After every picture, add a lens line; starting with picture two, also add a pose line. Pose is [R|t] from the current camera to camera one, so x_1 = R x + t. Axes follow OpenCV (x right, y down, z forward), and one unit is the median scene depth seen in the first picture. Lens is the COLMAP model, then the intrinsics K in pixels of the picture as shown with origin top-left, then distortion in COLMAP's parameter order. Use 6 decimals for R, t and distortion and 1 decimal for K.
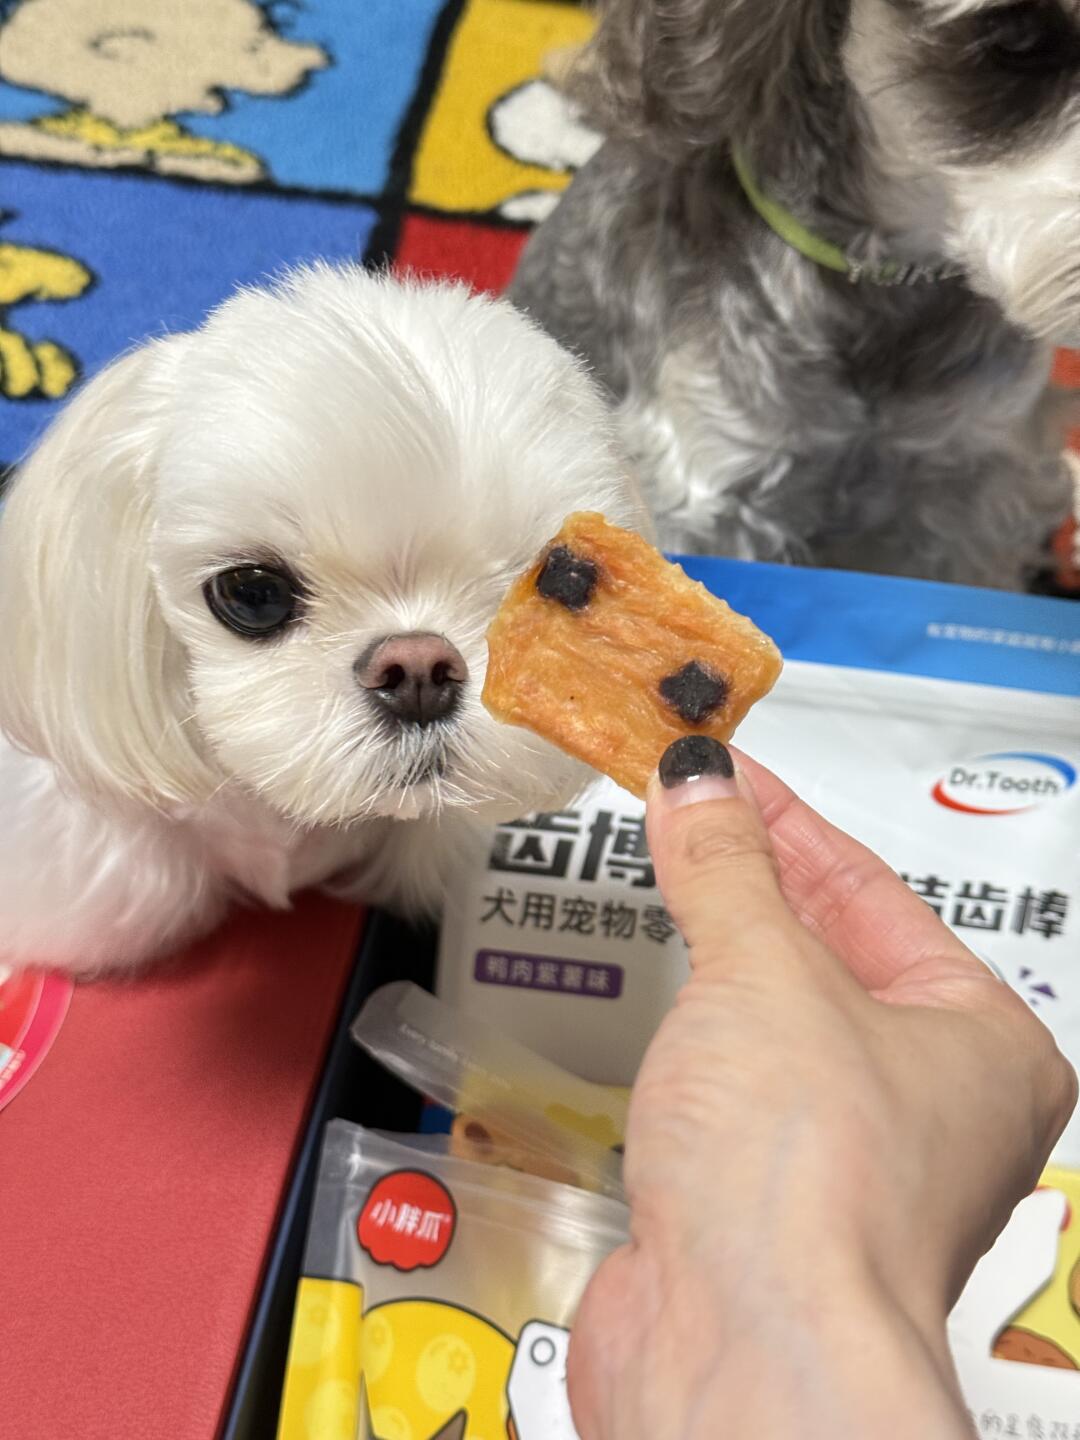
lens RADIAL K [[1922.3, 0, 540.0], [0, 1922.3, 720.0], [0, 0, 1]] dist [0.151801, -0.243848]
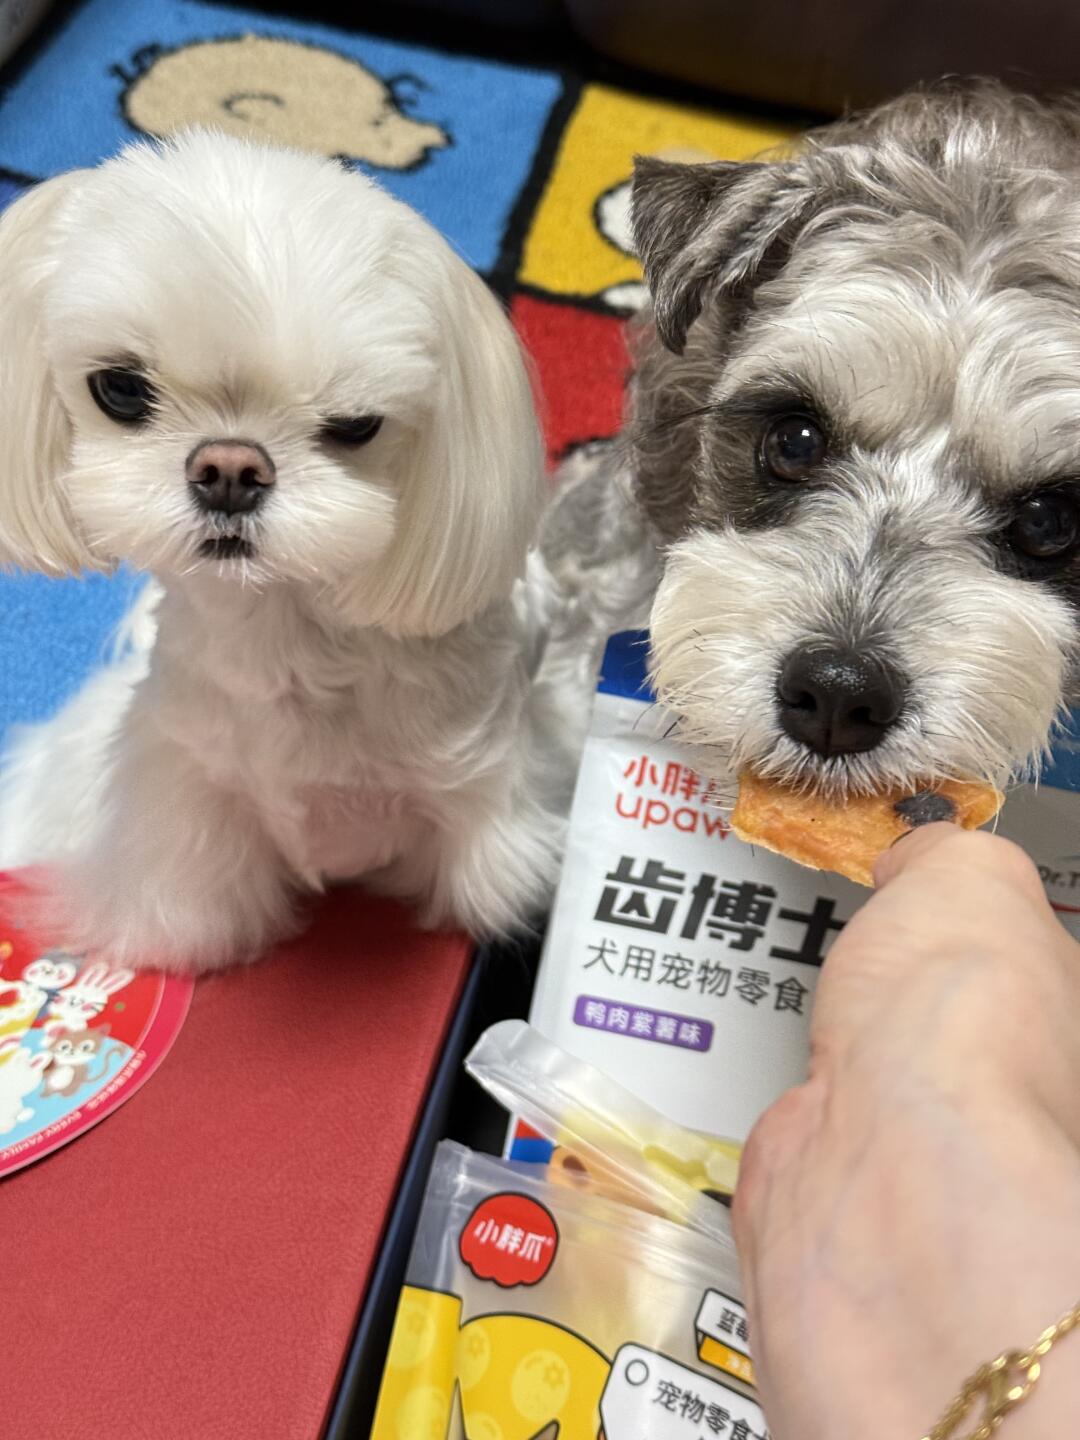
lens RADIAL K [[1922.5, 0, 540.0], [0, 1922.5, 720.0], [0, 0, 1]] dist [0.134044, -0.018220]
pose [[0.995897, 0.090411, 0.003753, -0.071439], [-0.090223, 0.995295, -0.035310, 0.008258], [-0.006927, 0.034827, 0.999369, -0.066373]]
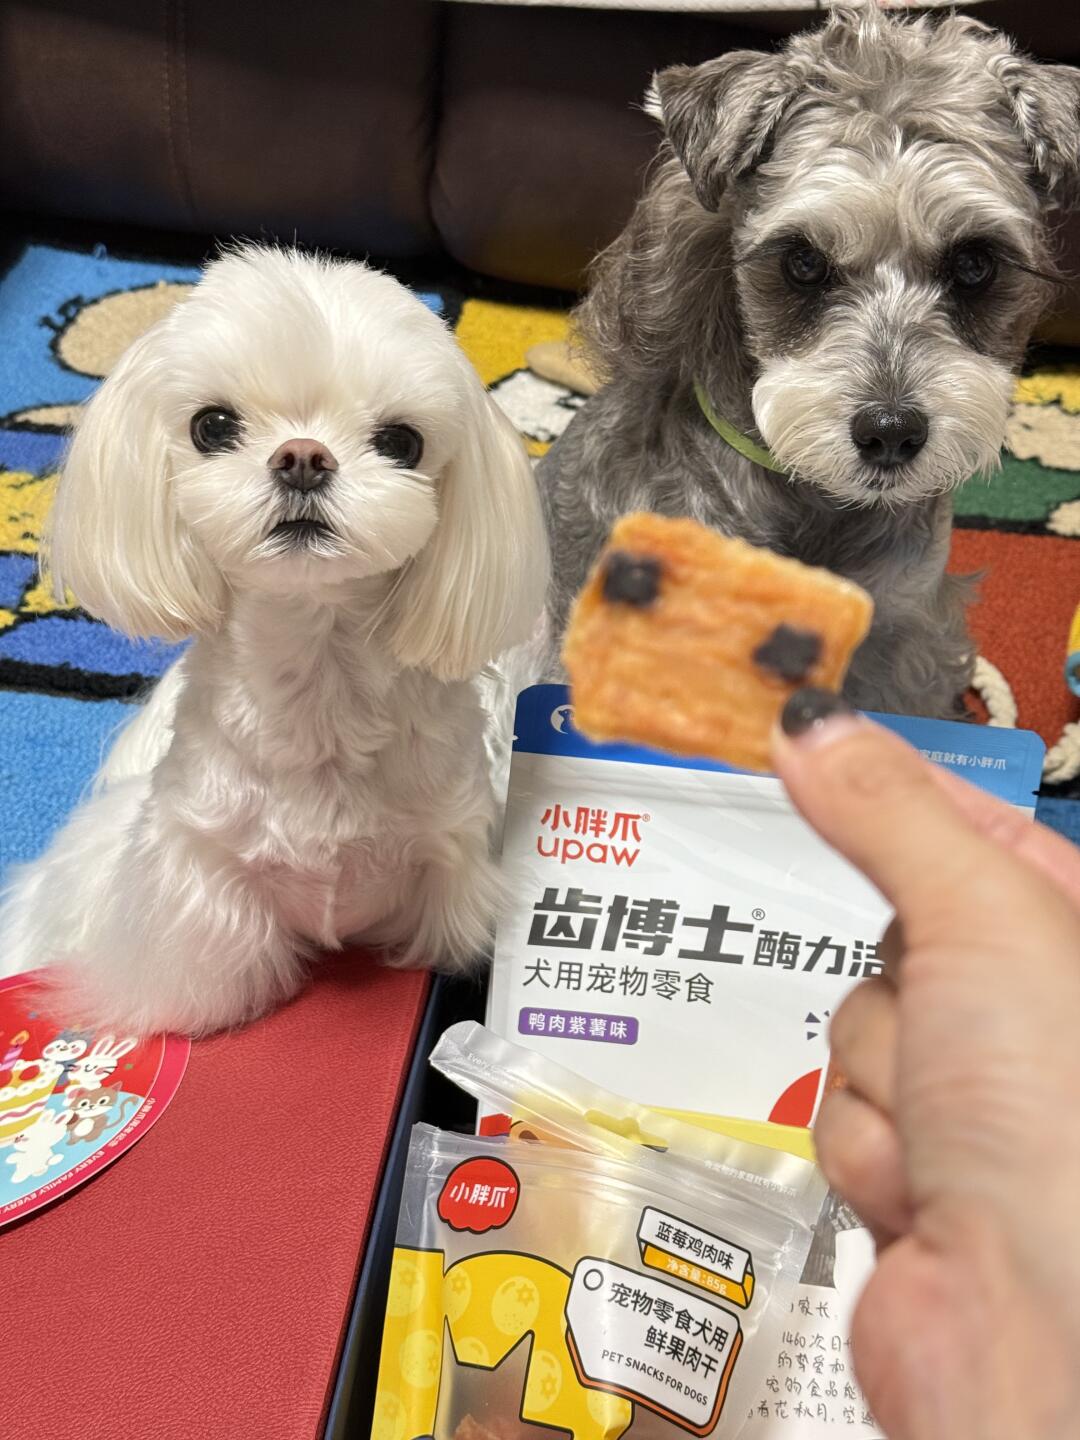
lens RADIAL K [[1921.1, 0, 540.0], [0, 1921.1, 720.0], [0, 0, 1]] dist [0.166046, 0.005133]
pose [[0.999554, -0.008256, 0.028698, -0.054846], [0.012519, 0.988347, -0.151703, 0.125490], [-0.027112, 0.151995, 0.988009, -0.264547]]
